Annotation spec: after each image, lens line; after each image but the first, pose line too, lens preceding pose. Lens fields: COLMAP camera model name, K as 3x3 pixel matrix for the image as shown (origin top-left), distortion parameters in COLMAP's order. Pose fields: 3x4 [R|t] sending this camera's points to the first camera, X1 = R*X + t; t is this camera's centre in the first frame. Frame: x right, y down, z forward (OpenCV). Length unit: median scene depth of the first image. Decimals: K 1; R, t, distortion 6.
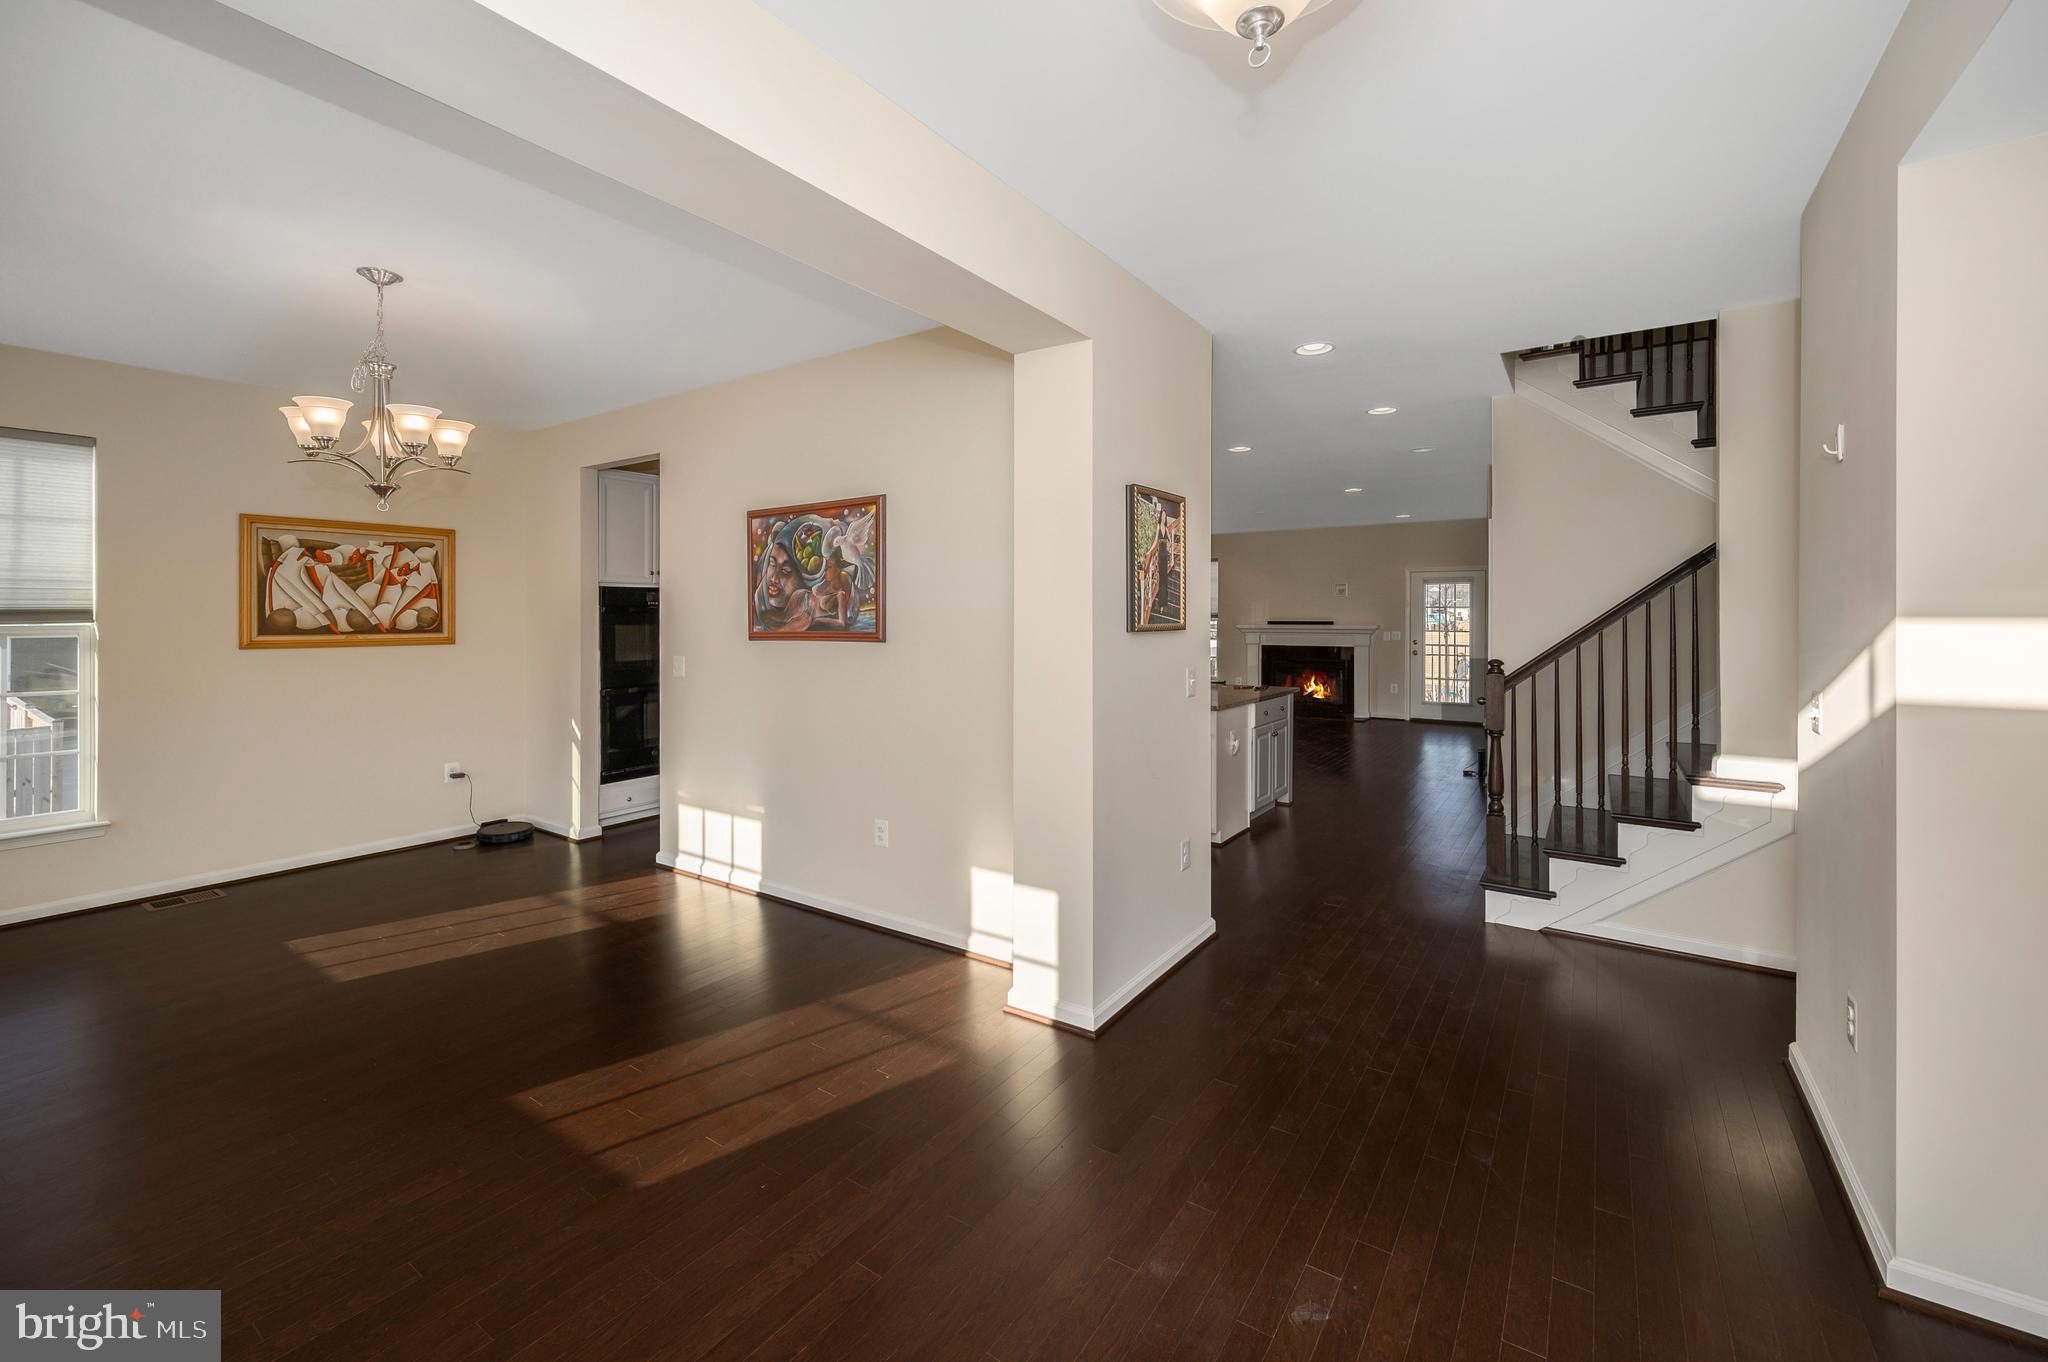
lens RADIAL K [[829.5, 0, 1036.0], [0, 829.5, 630.8], [0, 0, 1]] dist [-0.001730, -0.000139]
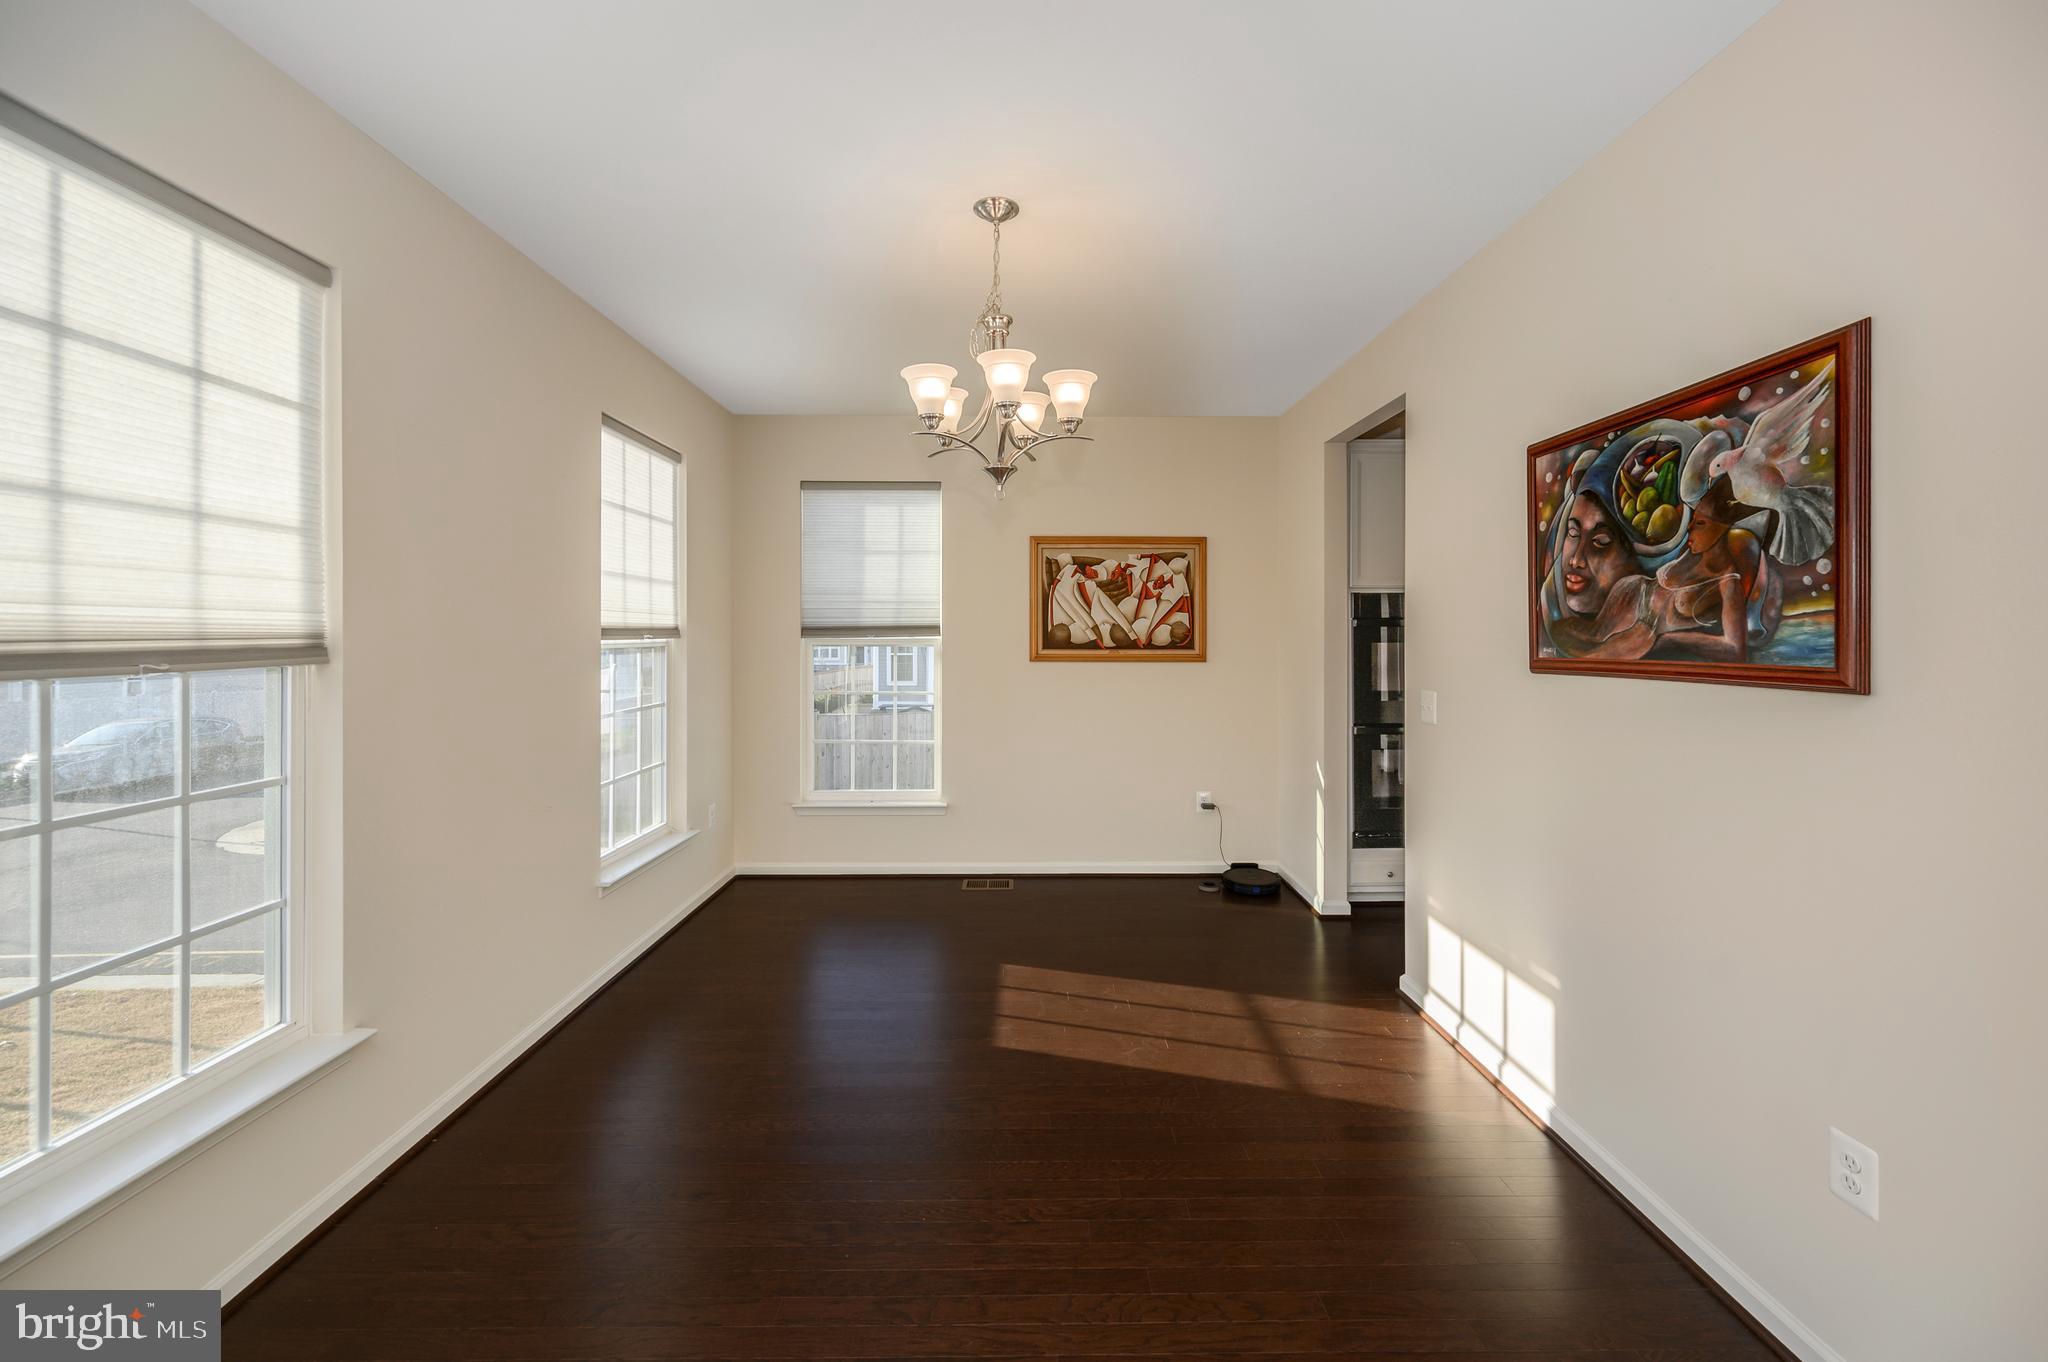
lens RADIAL K [[828.3, 0, 1024.5], [0, 828.3, 626.5], [0, 0, 1]] dist [-0.000733, -0.000323]
pose [[0.562621, -0.005190, -0.826699, -0.073728], [-0.016983, 0.999697, -0.017834, -0.004311], [0.826541, 0.024073, 0.562362, 0.400372]]
